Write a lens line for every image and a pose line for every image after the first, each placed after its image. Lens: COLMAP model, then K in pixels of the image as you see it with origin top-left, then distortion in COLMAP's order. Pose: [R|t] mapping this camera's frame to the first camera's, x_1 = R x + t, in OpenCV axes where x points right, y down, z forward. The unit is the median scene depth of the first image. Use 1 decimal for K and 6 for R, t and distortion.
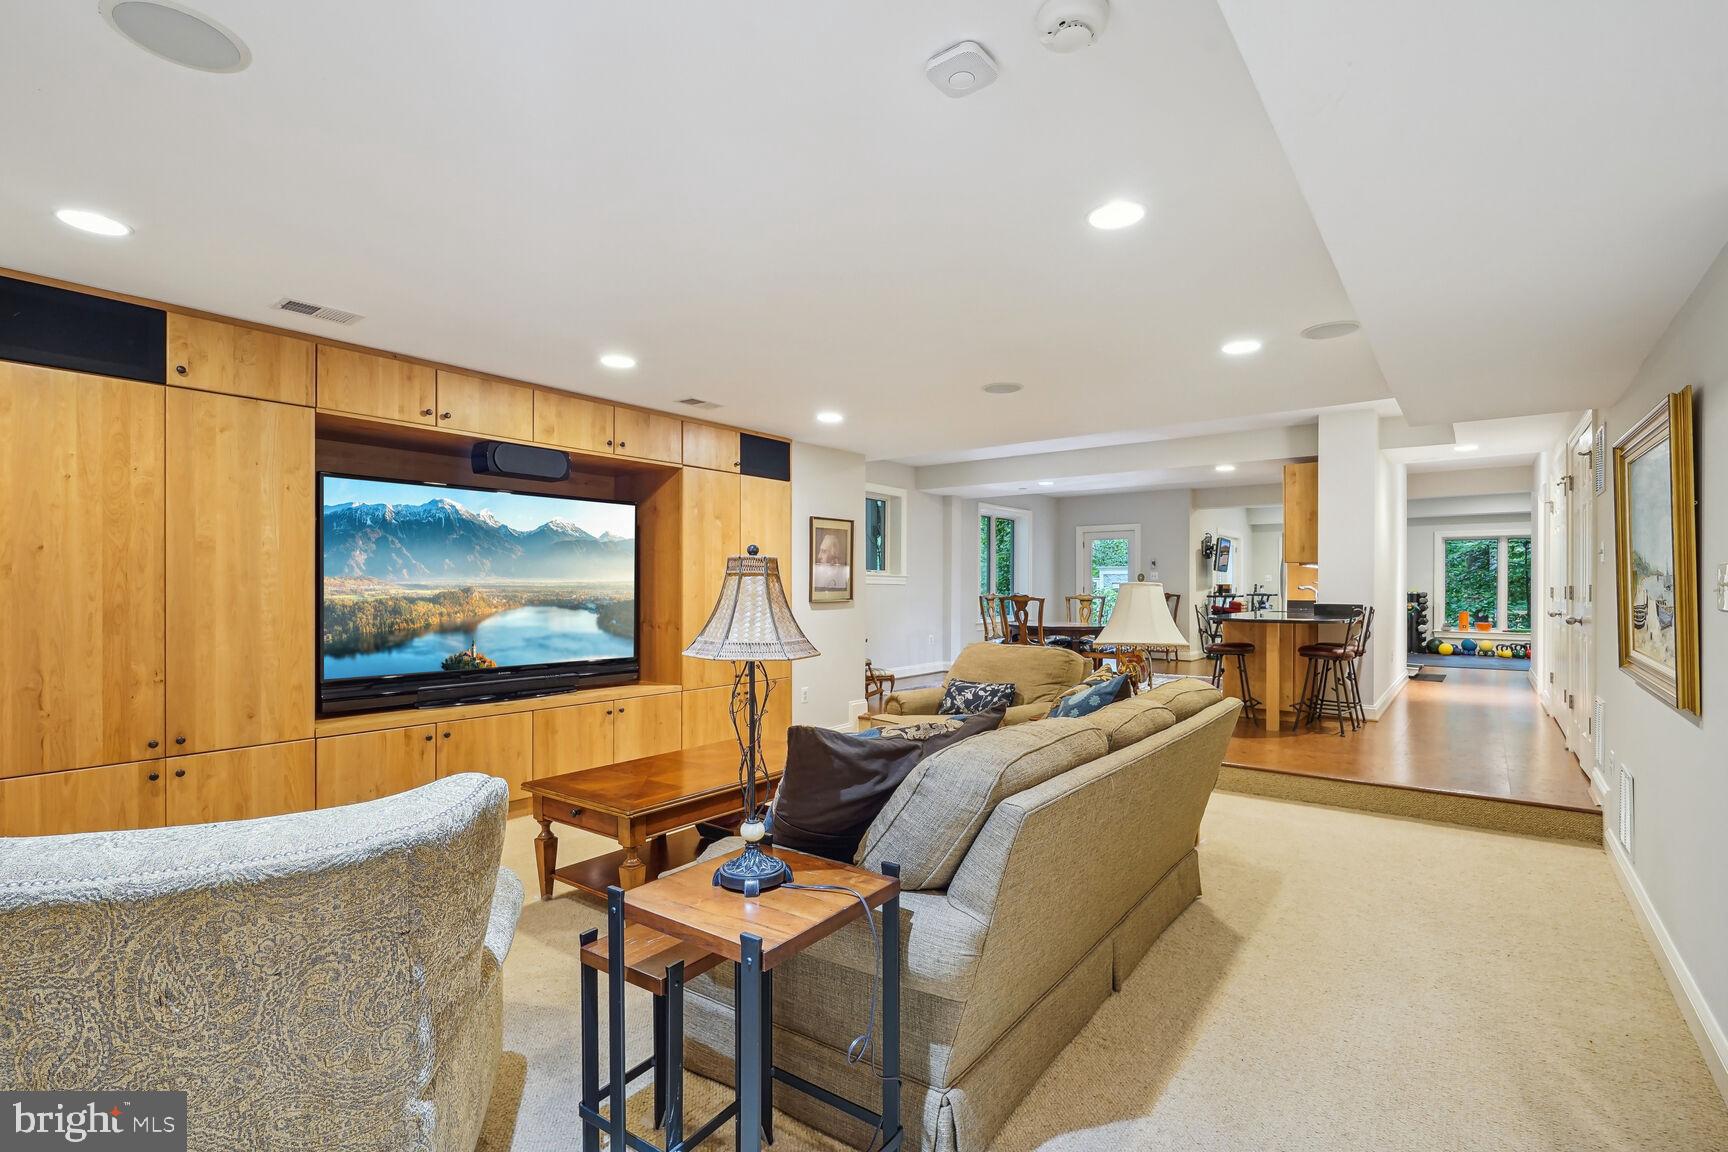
lens RADIAL K [[791.9, 0, 858.7], [0, 791.9, 588.0], [0, 0, 1]] dist [-0.002120, -0.000652]
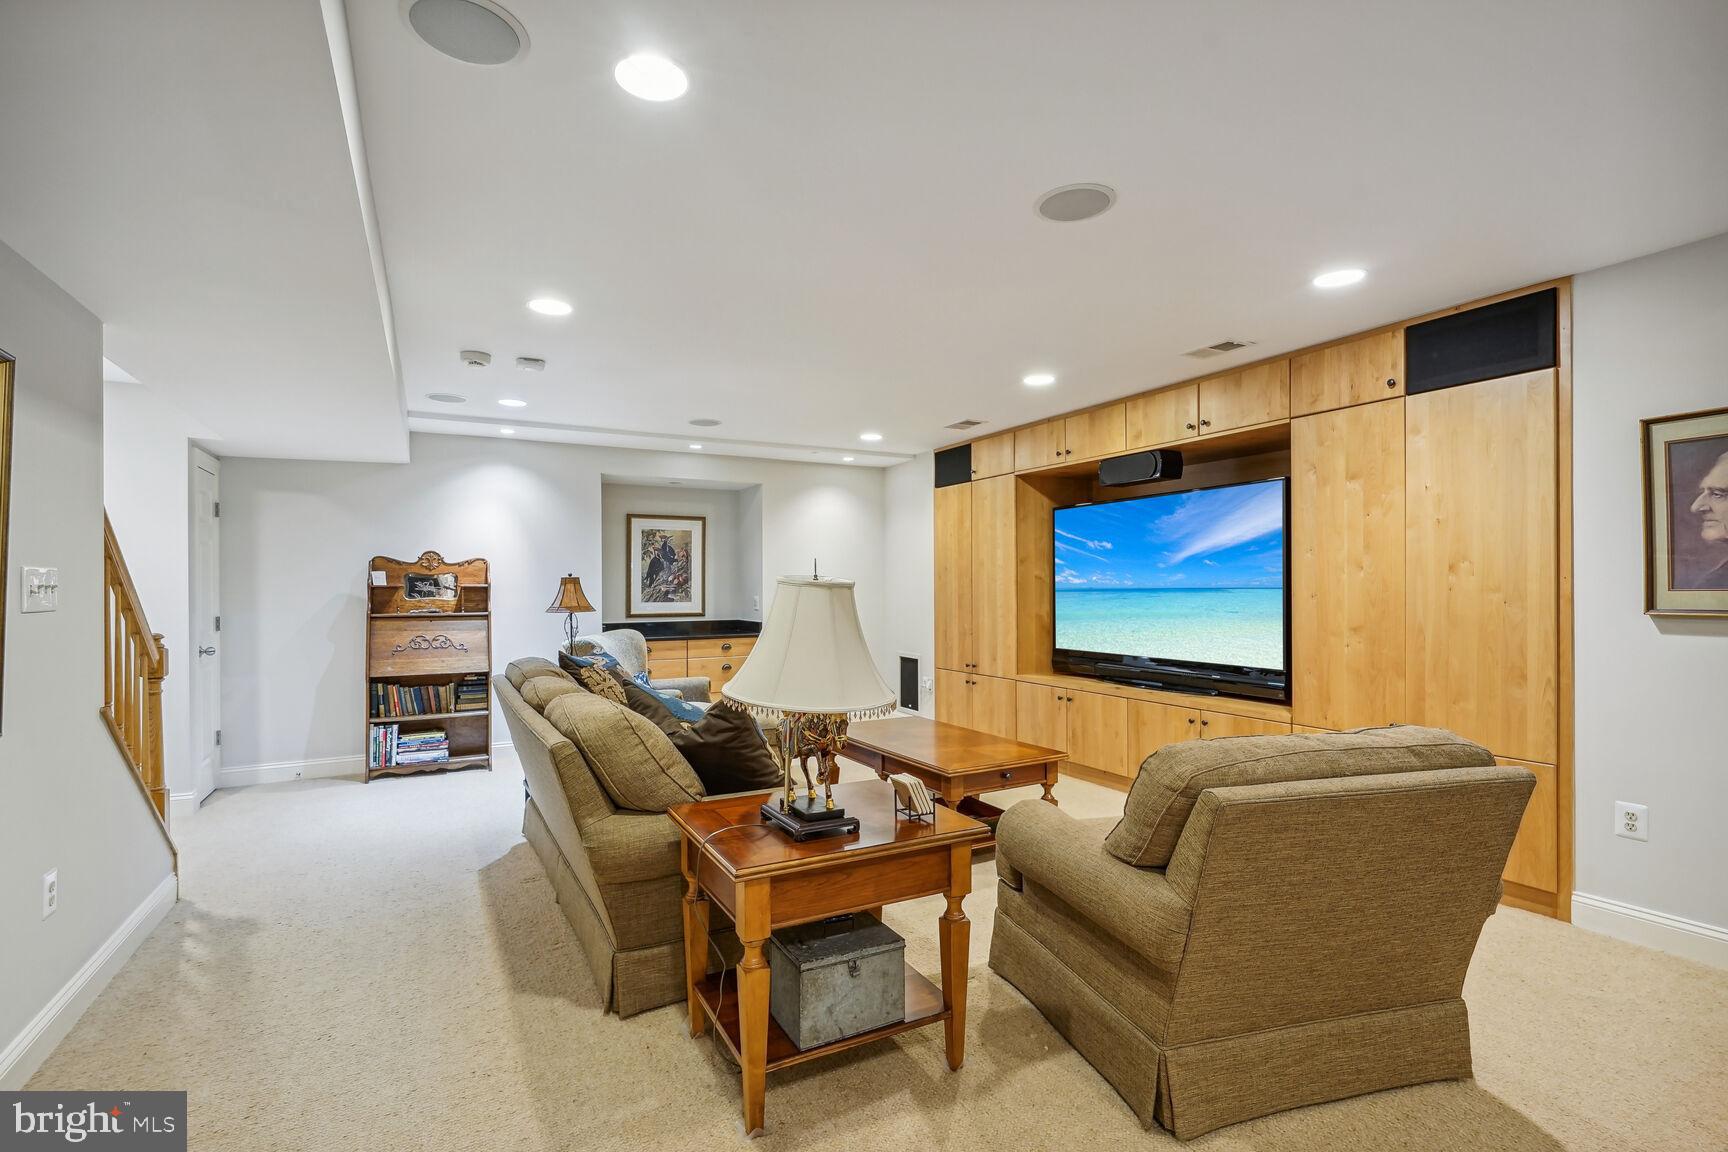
lens RADIAL K [[791.9, 0, 858.7], [0, 791.9, 588.0], [0, 0, 1]] dist [-0.002120, -0.000652]
pose [[-0.395929, 0.002080, -0.918279, 0.818325], [0.003645, 0.999993, 0.000693, 0.001755], [0.918274, -0.003073, -0.395934, 1.221818]]
